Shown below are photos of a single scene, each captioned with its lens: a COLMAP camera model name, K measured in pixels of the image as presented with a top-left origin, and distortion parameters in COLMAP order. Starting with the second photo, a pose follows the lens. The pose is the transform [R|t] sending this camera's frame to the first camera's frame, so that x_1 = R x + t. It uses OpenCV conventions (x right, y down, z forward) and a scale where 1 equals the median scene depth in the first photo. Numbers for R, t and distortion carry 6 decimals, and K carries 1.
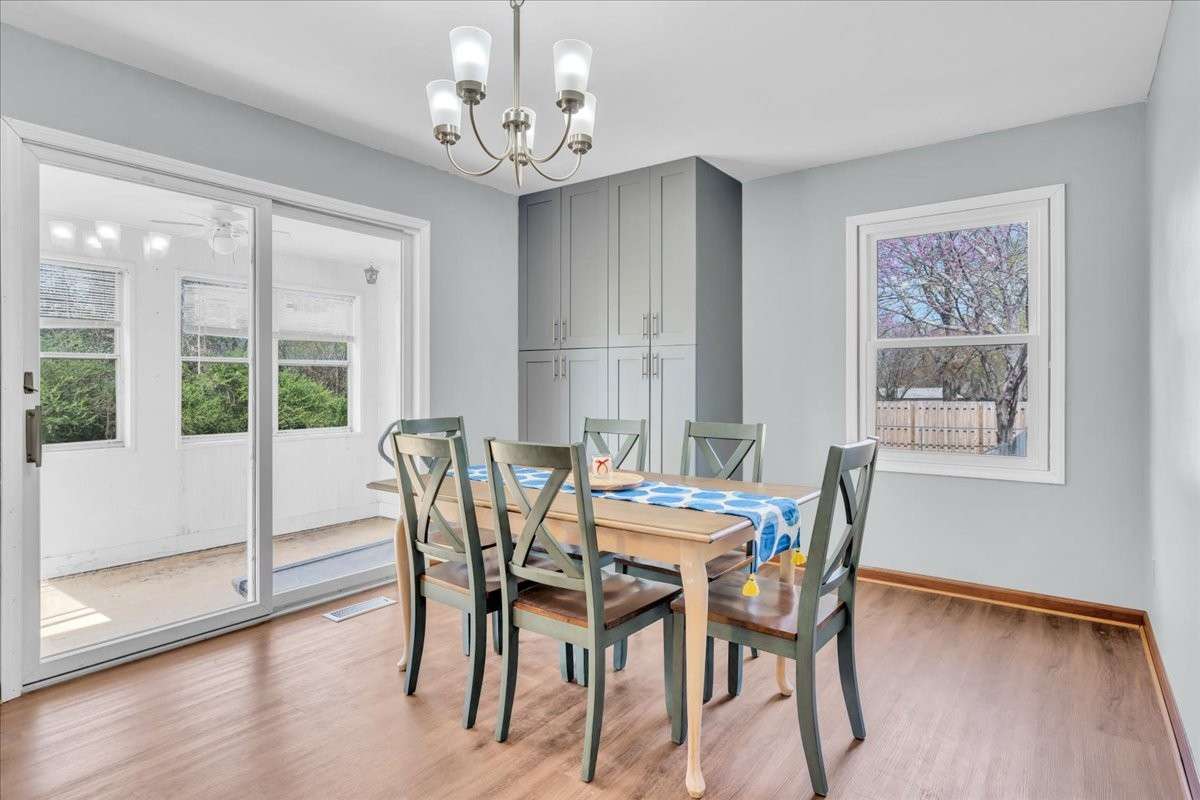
lens RADIAL K [[646.8, 0, 597.9], [0, 646.8, 377.4], [0, 0, 1]] dist [-0.000795, -0.000177]
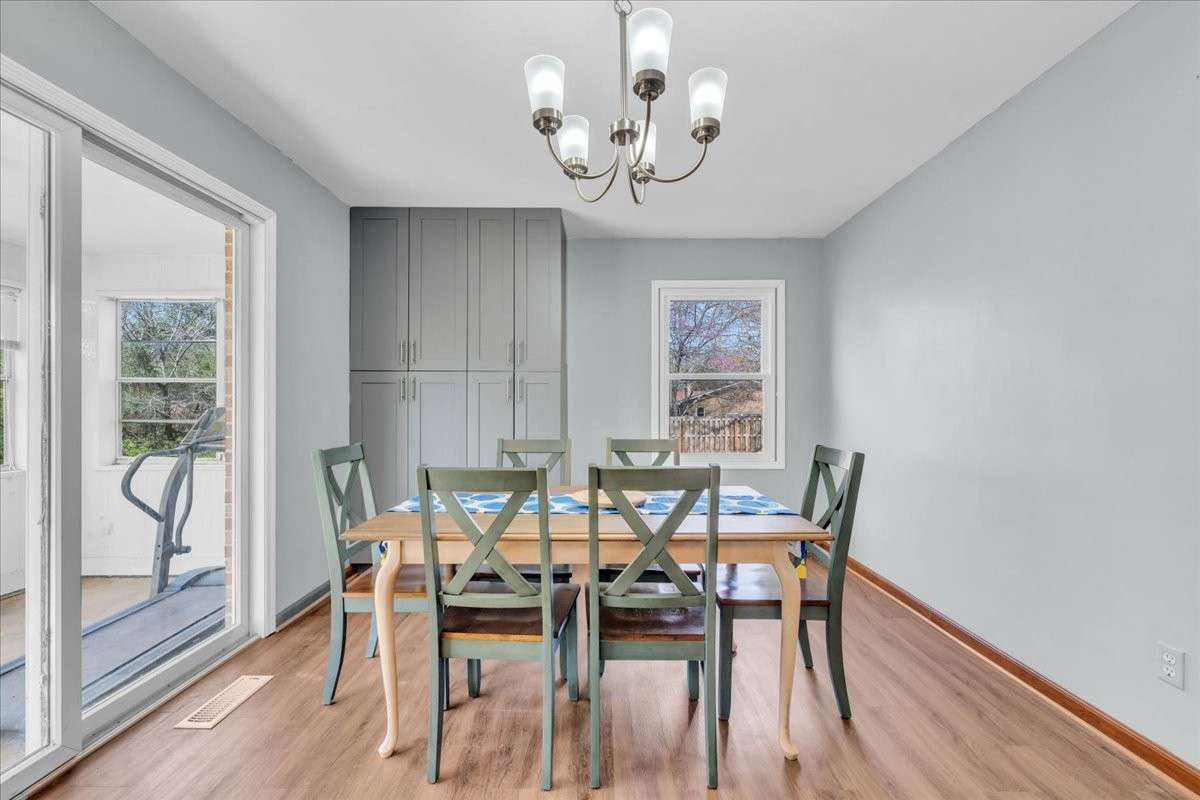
lens RADIAL K [[510.6, 0, 600.0], [0, 510.6, 400.0], [0, 0, 1]] dist [0.000373, -0.000222]
pose [[0.802372, 0.007565, 0.596777, -0.394746], [-0.008203, 0.999965, -0.001647, 0.000349], [-0.596768, -0.003573, 0.802406, 0.266418]]
